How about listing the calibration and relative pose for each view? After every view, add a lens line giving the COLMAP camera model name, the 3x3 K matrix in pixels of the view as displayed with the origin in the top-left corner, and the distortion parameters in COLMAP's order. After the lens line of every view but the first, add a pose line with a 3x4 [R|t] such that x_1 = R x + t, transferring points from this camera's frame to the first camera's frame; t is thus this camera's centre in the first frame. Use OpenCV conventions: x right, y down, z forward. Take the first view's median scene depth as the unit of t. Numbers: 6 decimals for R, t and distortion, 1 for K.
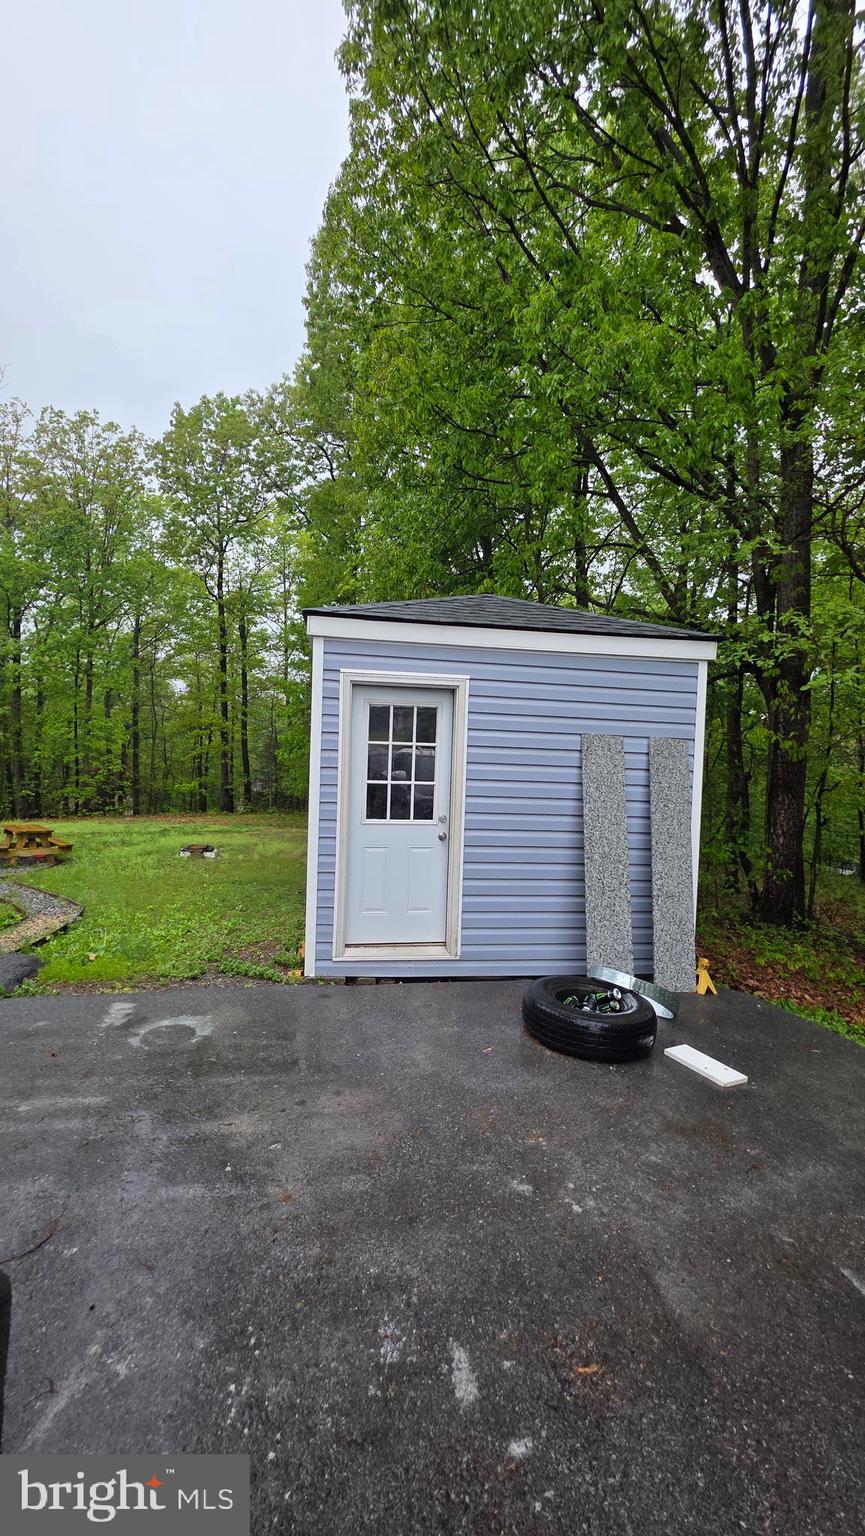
lens RADIAL K [[611.4, 0, 434.6], [0, 611.4, 767.4], [0, 0, 1]] dist [0.001899, -0.000246]
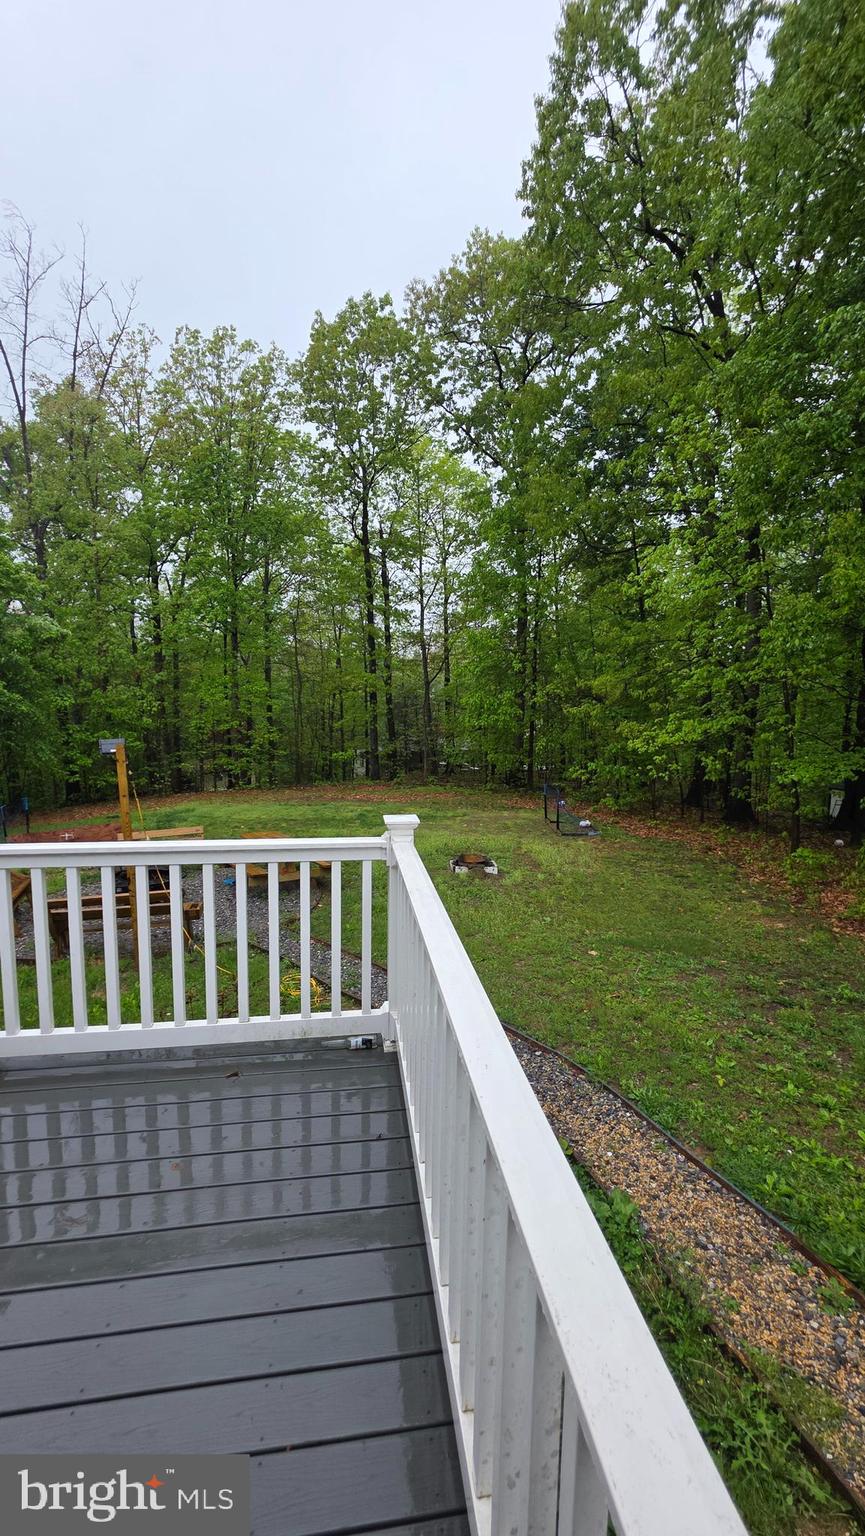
lens RADIAL K [[617.2, 0, 428.7], [0, 617.2, 766.1], [0, 0, 1]] dist [0.000303, -0.000023]
pose [[0.991629, -0.002786, -0.129090, -0.157088], [0.013546, 0.996495, 0.082550, -0.024586], [0.128408, -0.083608, 0.988191, 0.105611]]
